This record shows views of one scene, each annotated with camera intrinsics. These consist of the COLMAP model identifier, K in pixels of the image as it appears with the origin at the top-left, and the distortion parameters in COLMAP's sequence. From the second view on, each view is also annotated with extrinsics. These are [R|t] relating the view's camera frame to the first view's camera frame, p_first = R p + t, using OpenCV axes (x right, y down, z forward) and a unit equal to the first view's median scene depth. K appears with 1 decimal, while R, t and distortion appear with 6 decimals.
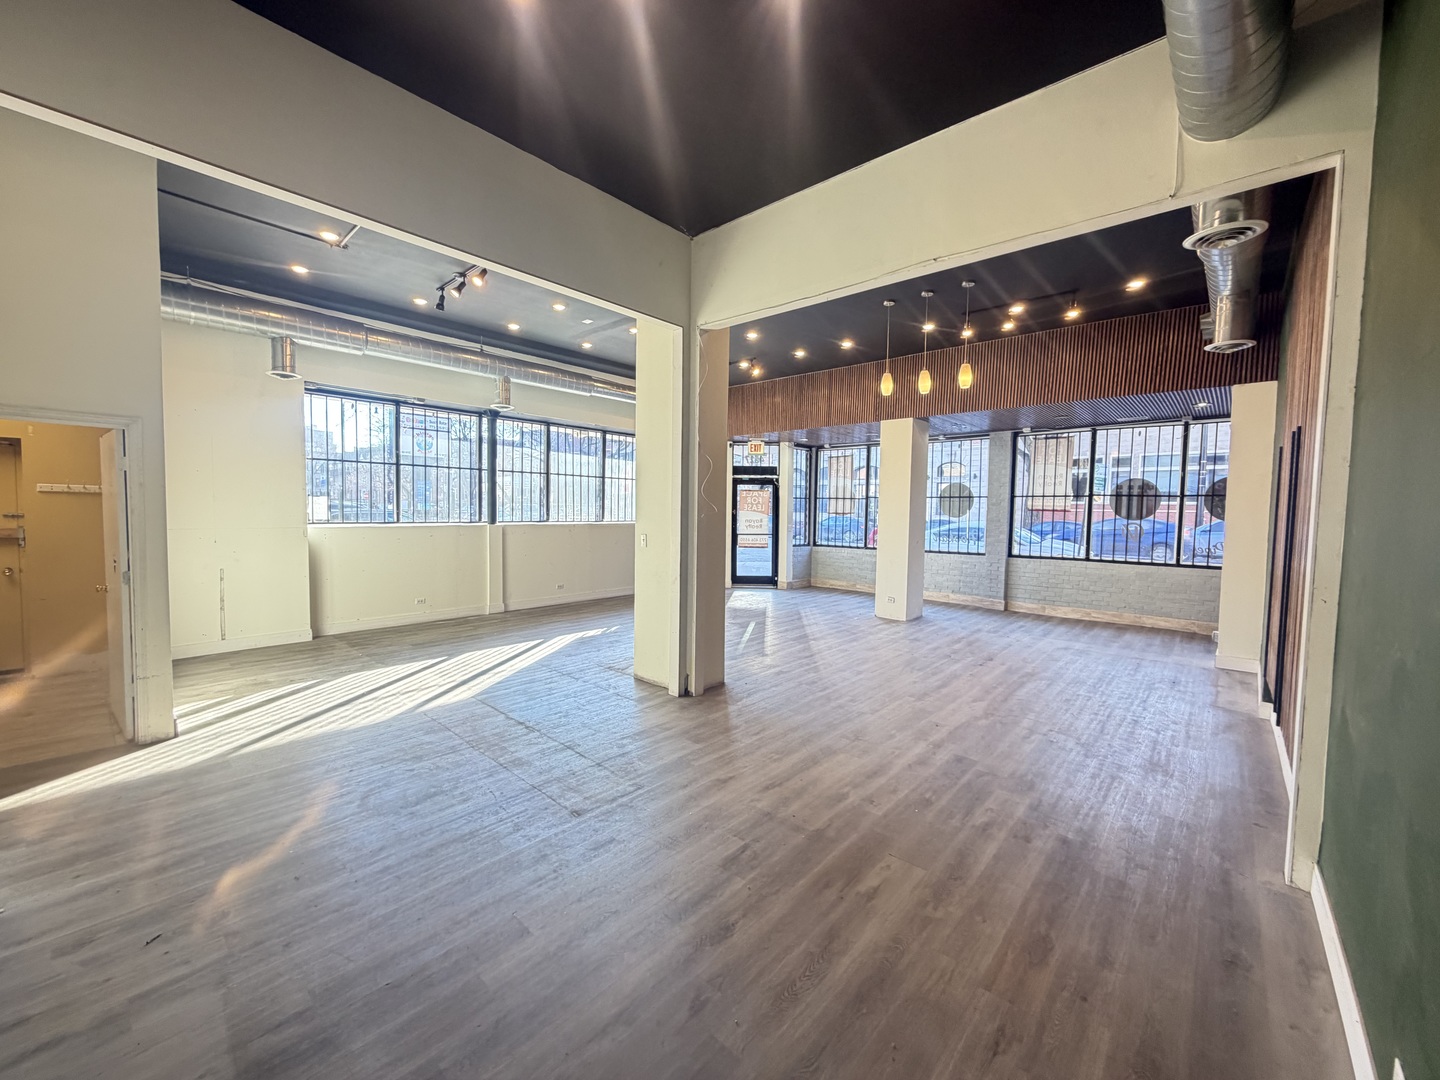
lens RADIAL K [[581.2, 0, 718.6], [0, 581.2, 541.1], [0, 0, 1]] dist [-0.002604, -0.000195]
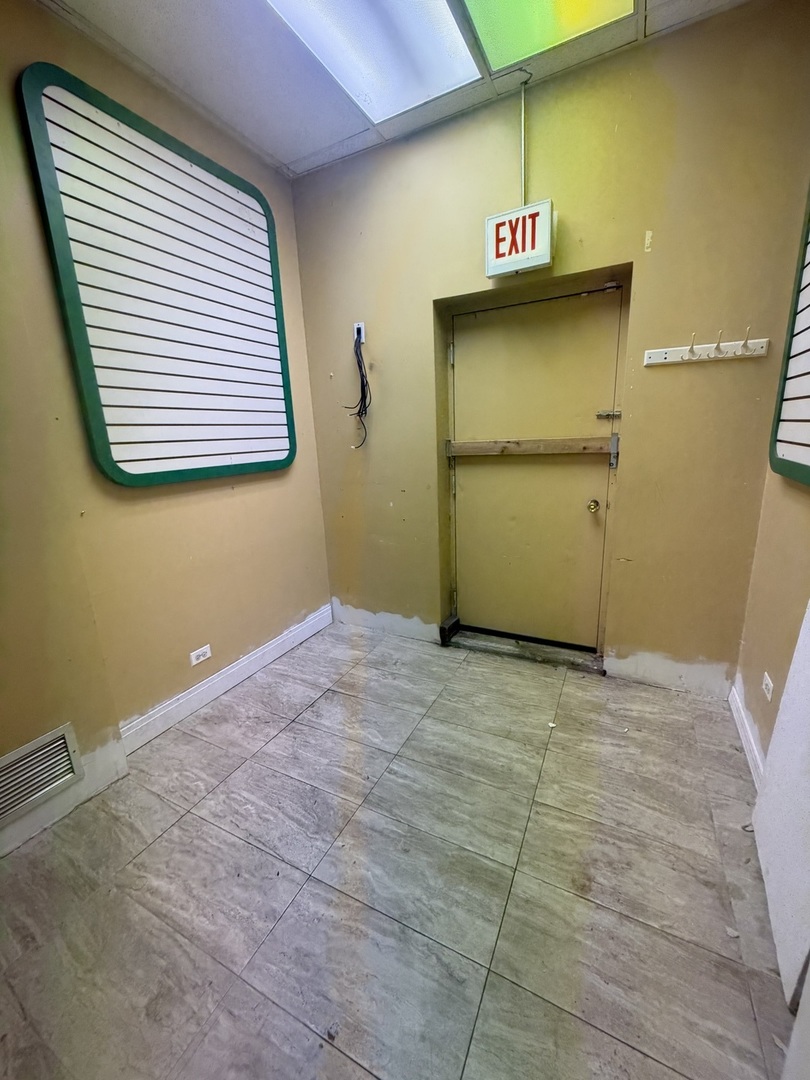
lens RADIAL K [[435.9, 0, 405.6], [0, 435.9, 539.7], [0, 0, 1]] dist [-0.002604, -0.000195]
pose [[0.239722, 0.208644, -0.948157, -0.806418], [-0.007586, 0.977007, 0.213074, -0.012727], [0.970812, -0.043886, 0.235792, 0.677431]]
